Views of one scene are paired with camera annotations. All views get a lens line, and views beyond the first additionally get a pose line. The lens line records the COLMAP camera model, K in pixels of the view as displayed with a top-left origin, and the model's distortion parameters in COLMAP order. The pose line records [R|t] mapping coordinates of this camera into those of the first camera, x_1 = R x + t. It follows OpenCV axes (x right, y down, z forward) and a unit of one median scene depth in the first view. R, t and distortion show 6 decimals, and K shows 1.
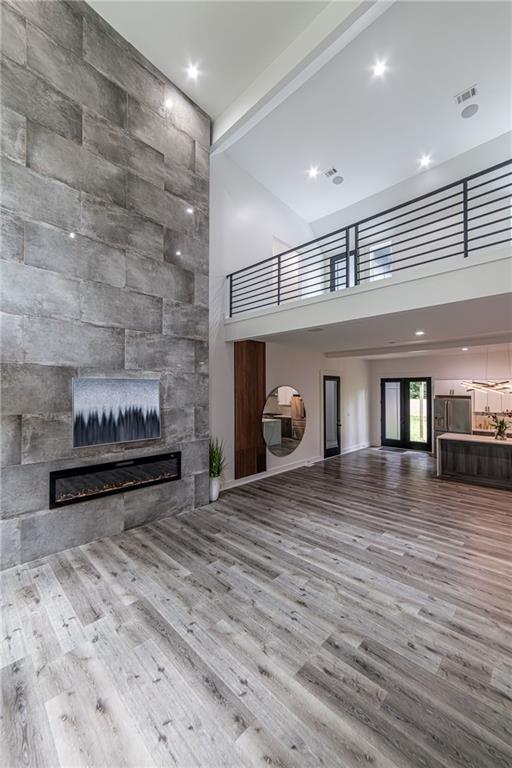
lens RADIAL K [[300.1, 0, 256.0], [0, 300.1, 384.0], [0, 0, 1]] dist [-0.002185, 0.000206]
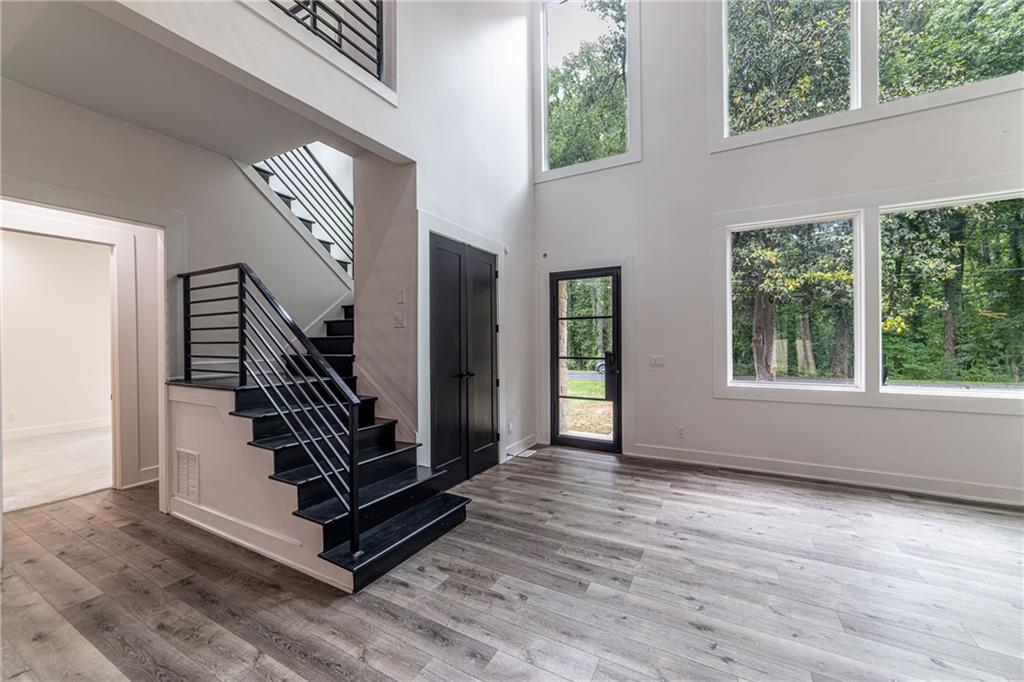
lens RADIAL K [[400.1, 0, 509.4], [0, 400.1, 343.4], [0, 0, 1]] dist [-0.002185, 0.000206]
pose [[-0.963509, 0.009148, -0.267521, 0.847085], [0.013365, 0.999813, -0.013945, 0.295152], [0.267344, -0.017012, -0.963451, 2.033695]]
